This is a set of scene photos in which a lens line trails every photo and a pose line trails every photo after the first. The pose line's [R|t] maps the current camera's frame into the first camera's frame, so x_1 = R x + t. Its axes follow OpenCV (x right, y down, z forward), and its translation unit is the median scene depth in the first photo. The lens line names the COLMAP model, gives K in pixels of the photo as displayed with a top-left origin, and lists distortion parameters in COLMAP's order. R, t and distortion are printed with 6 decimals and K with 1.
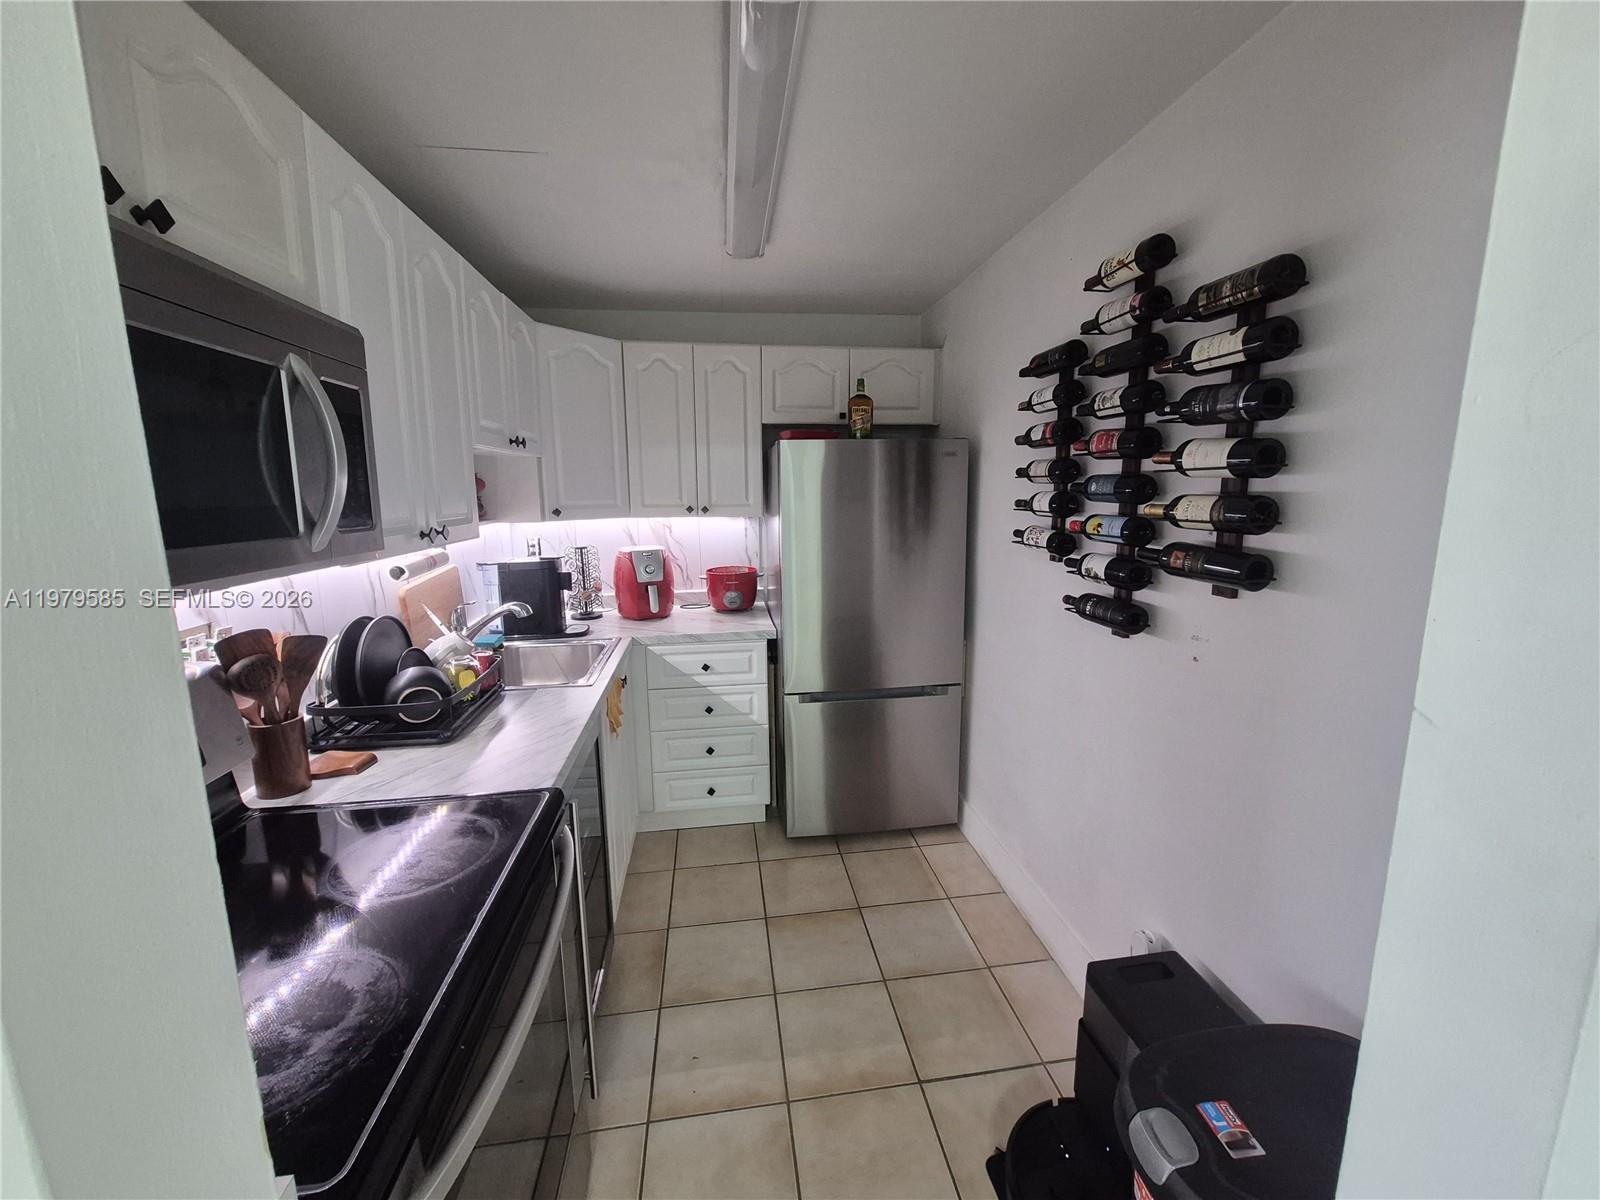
lens RADIAL K [[634.3, 0, 805.6], [0, 634.3, 582.1], [0, 0, 1]] dist [0.007081, -0.000166]
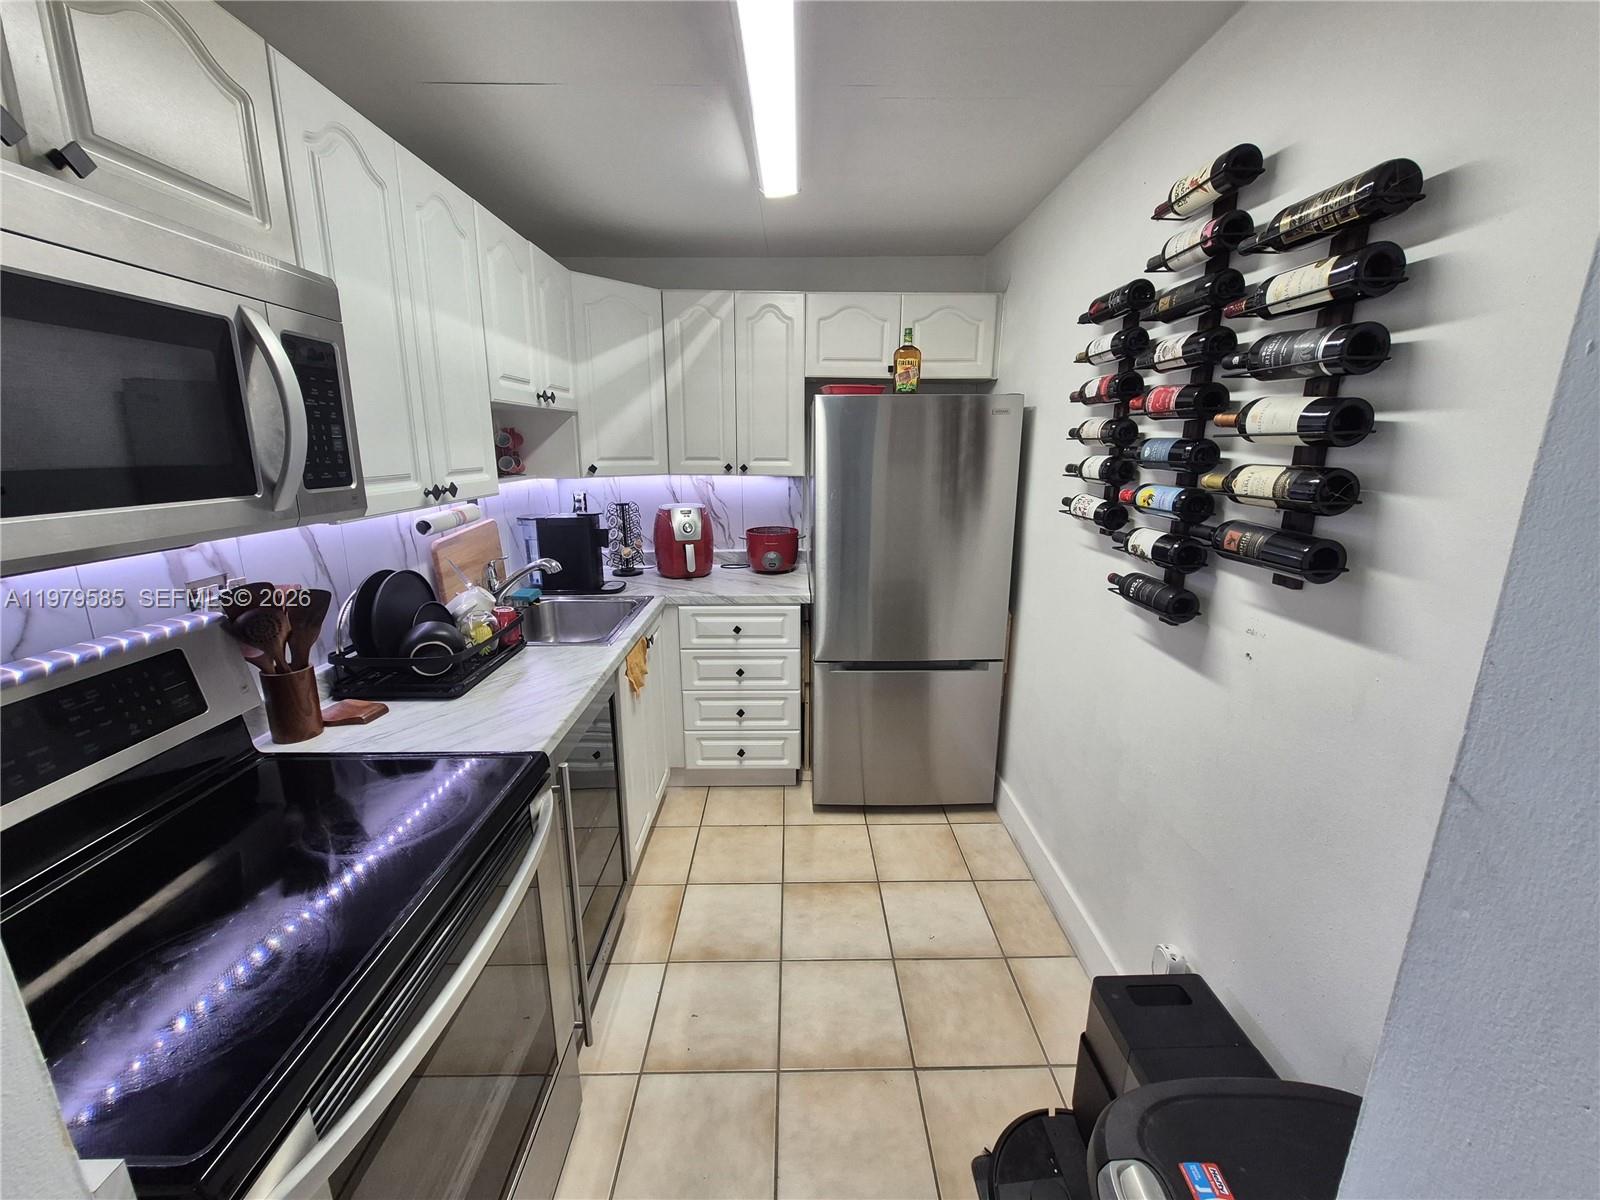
lens RADIAL K [[634.3, 0, 805.6], [0, 634.3, 582.1], [0, 0, 1]] dist [0.007081, -0.000166]
pose [[0.992081, 0.039162, -0.119340, 0.096513], [-0.030858, 0.997023, 0.070657, -0.018803], [0.121752, -0.066415, 0.990336, 0.062648]]
